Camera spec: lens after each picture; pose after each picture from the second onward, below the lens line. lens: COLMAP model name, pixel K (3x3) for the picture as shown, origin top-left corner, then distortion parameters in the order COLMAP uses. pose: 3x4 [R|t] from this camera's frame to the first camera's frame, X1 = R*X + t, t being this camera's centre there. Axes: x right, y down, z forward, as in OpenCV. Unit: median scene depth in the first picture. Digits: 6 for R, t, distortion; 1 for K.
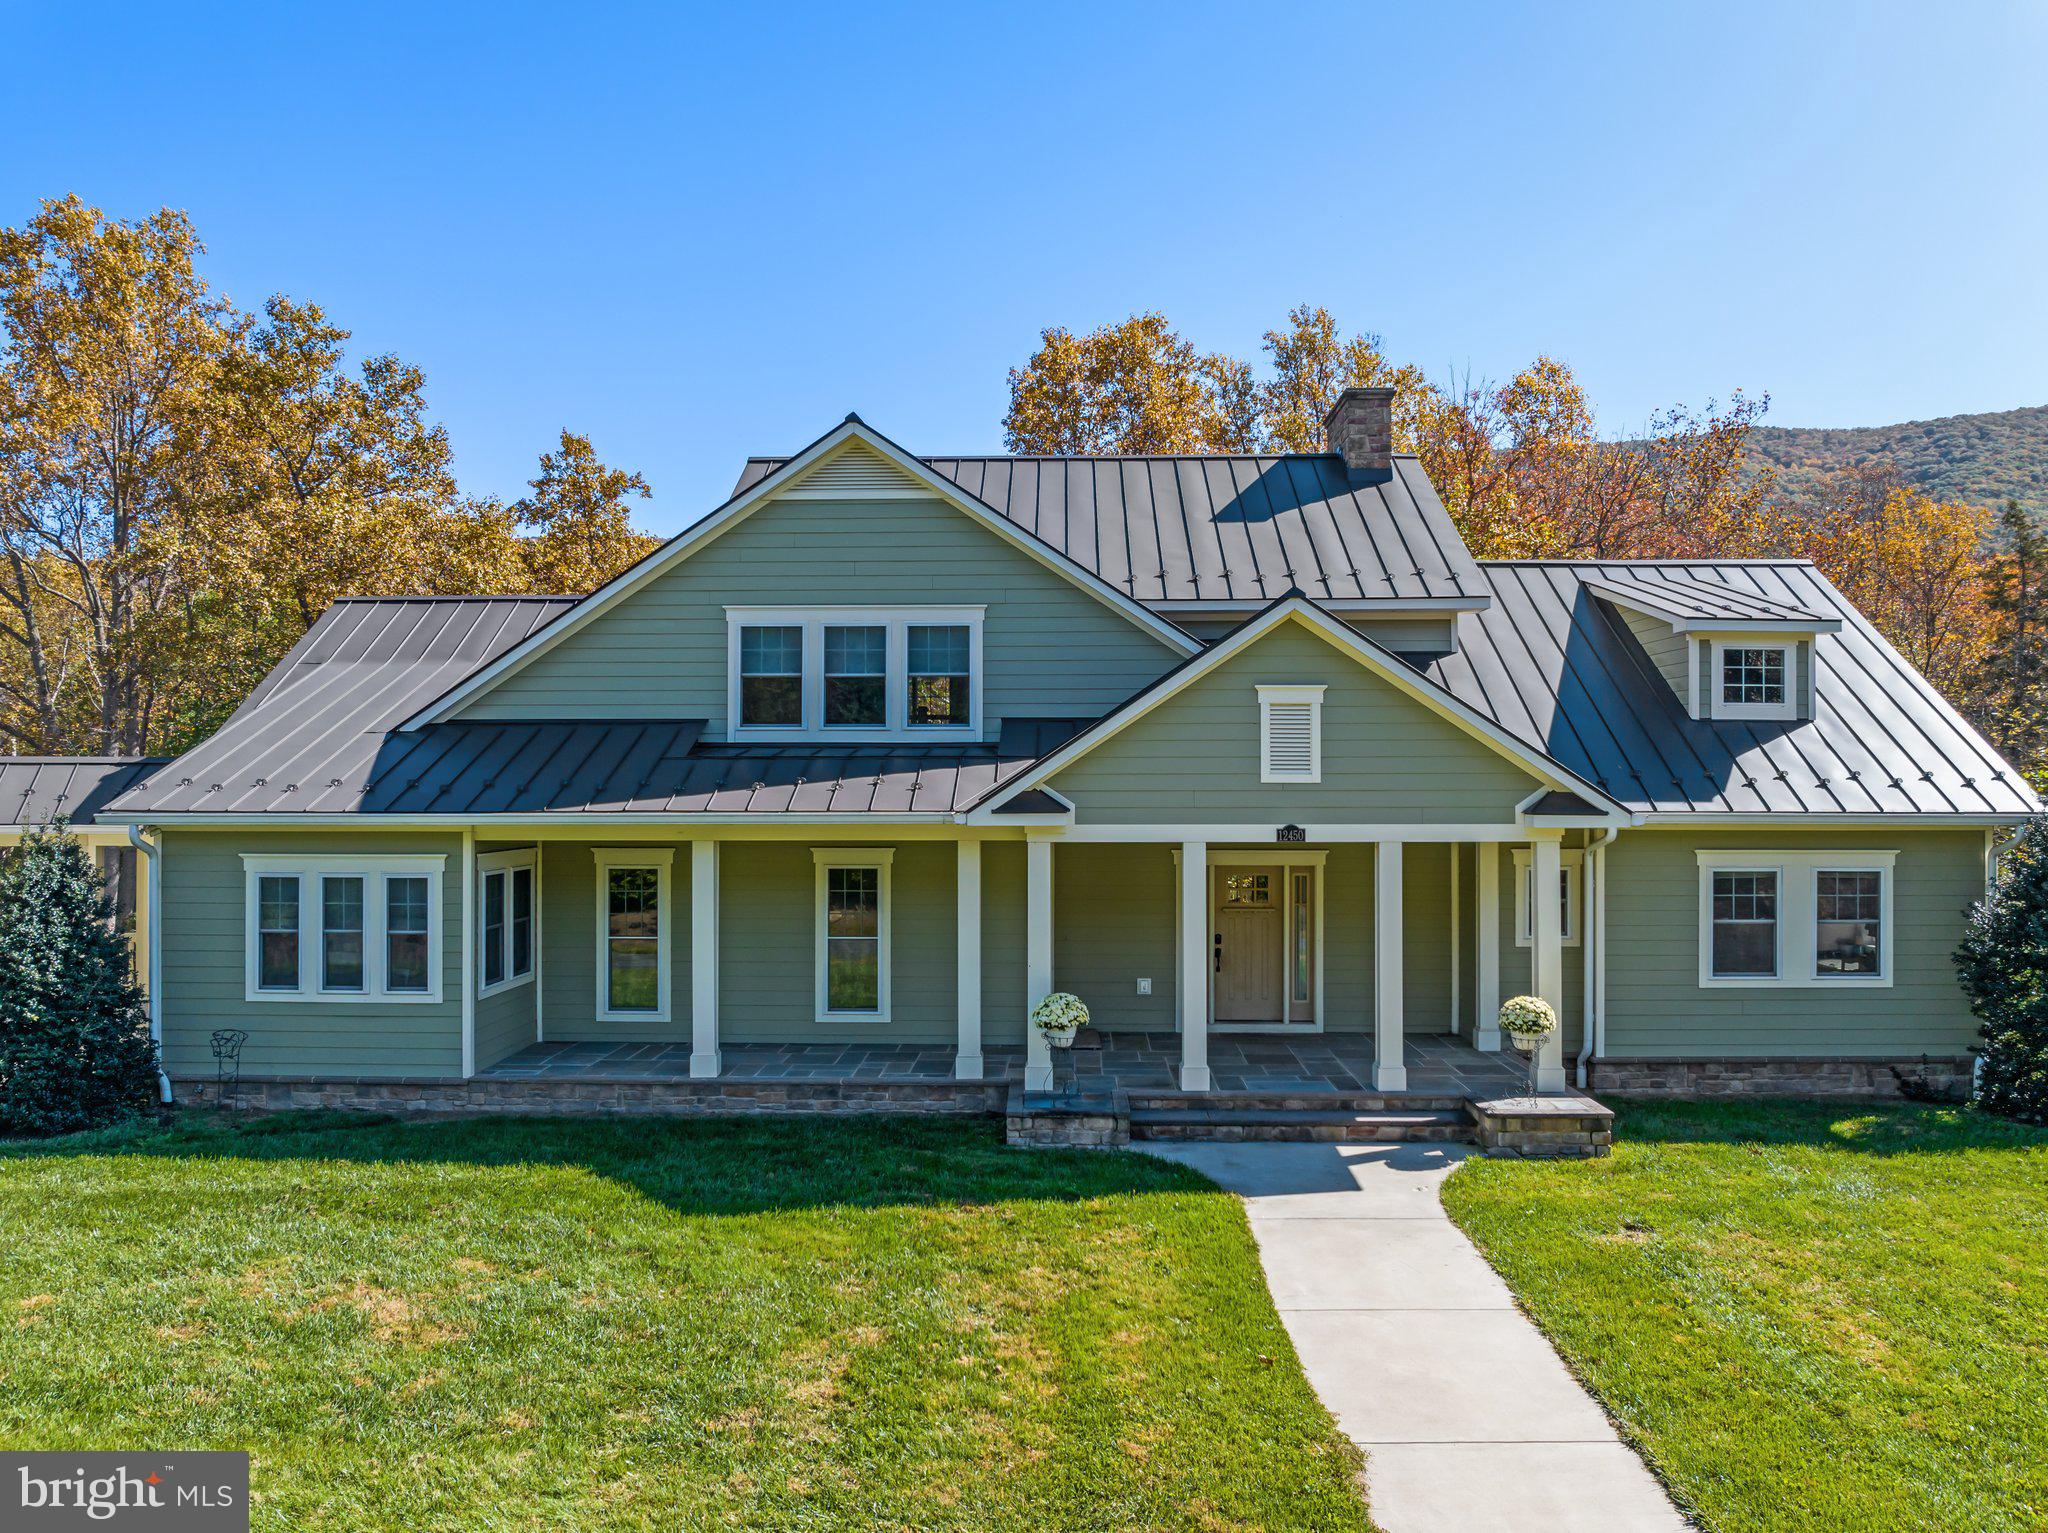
lens RADIAL K [[1463.4, 0, 1024.0], [0, 1463.4, 766.5], [0, 0, 1]] dist [-0.034283, -0.007069]
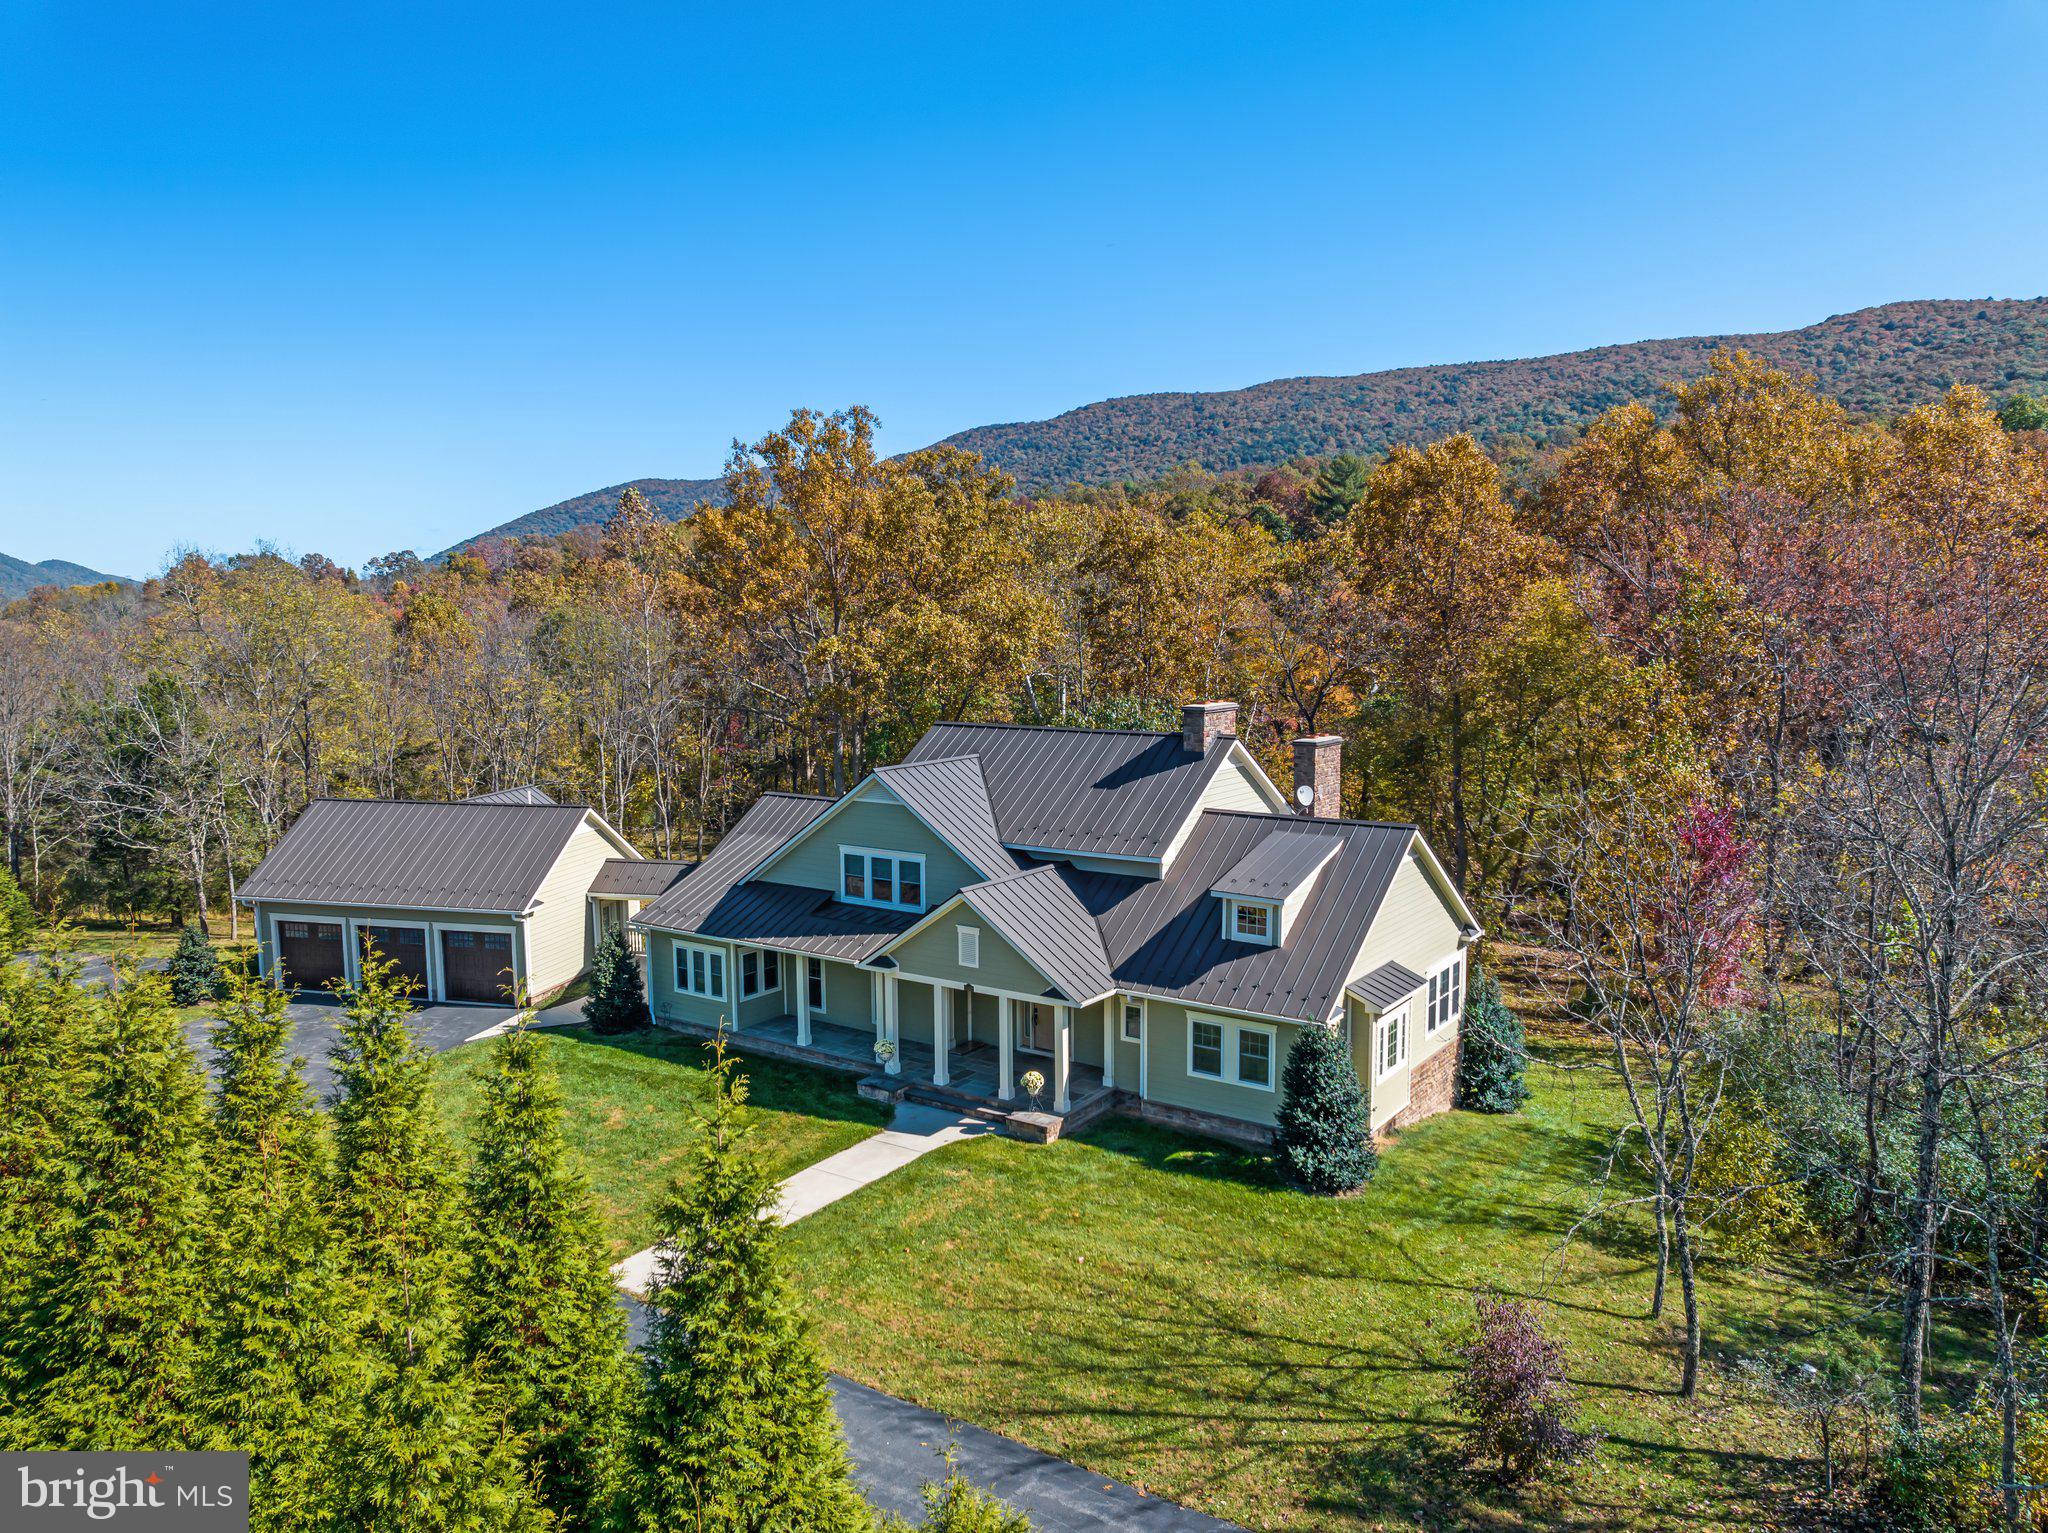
lens RADIAL K [[1433.7, 0, 1024.0], [0, 1433.7, 766.5], [0, 0, 1]] dist [-0.030326, -0.004612]
pose [[0.834292, 0.050665, -0.548991, 1.371262], [0.016772, 0.992975, 0.117127, -0.526454], [0.551068, -0.106926, 0.827581, -0.762972]]
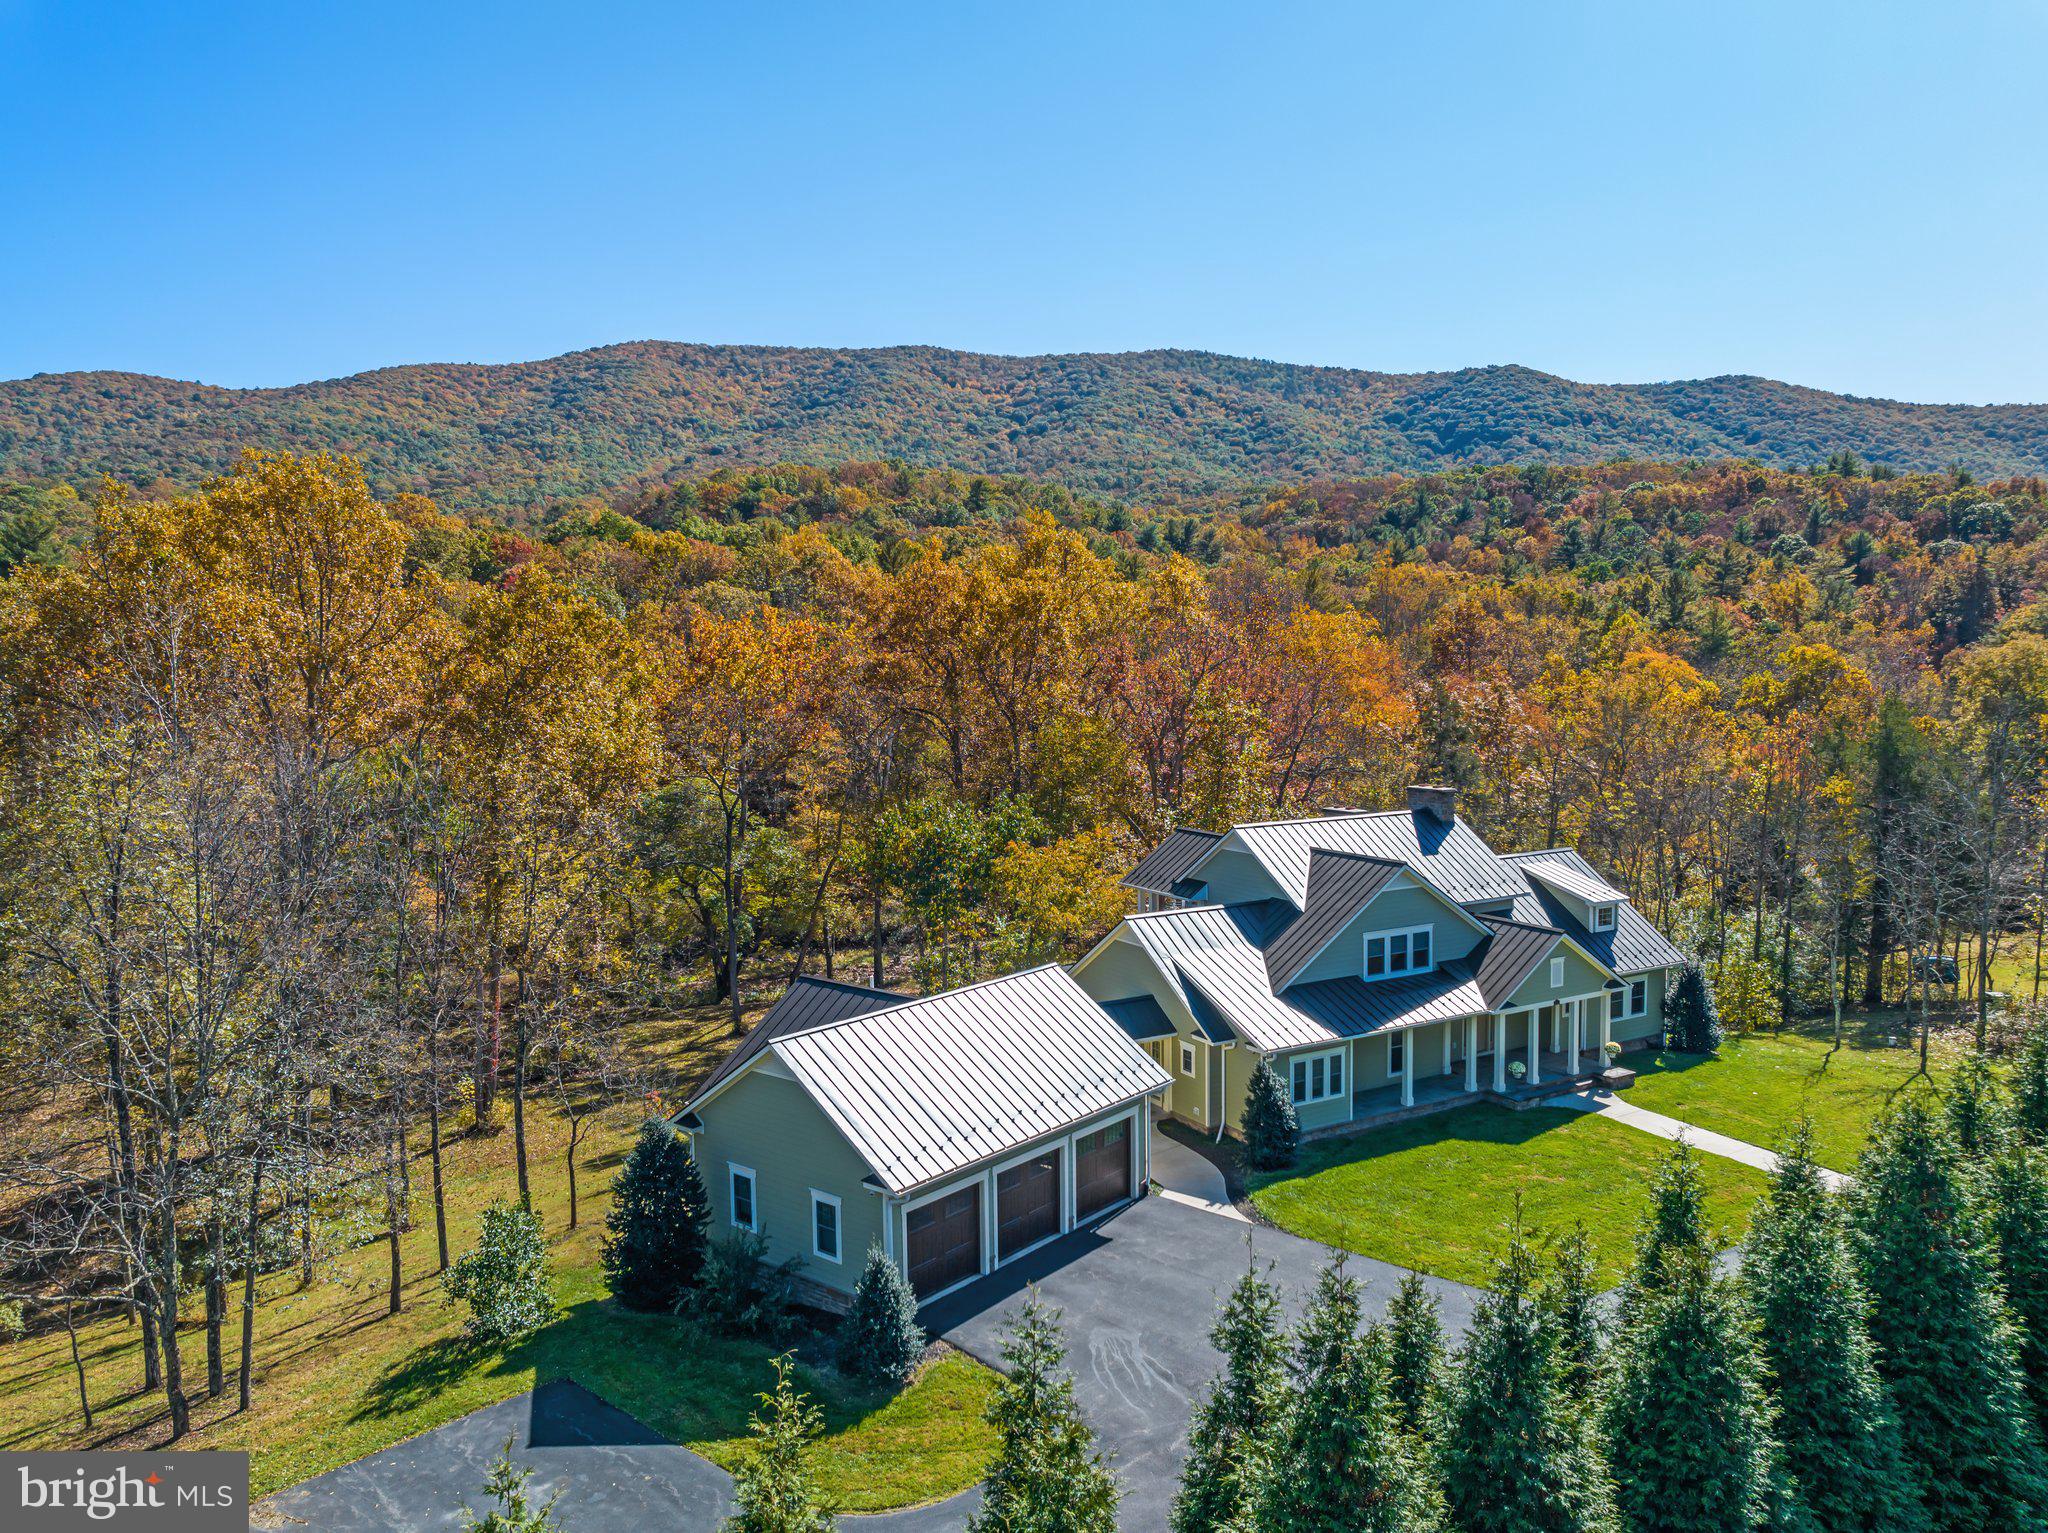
lens RADIAL K [[1433.7, 0, 1024.0], [0, 1433.7, 766.5], [0, 0, 1]] dist [-0.030326, -0.004612]
pose [[0.856926, -0.048090, 0.513191, -2.217697], [0.005554, 0.996442, 0.084100, -0.683433], [-0.515410, -0.069217, 0.854144, -0.978346]]
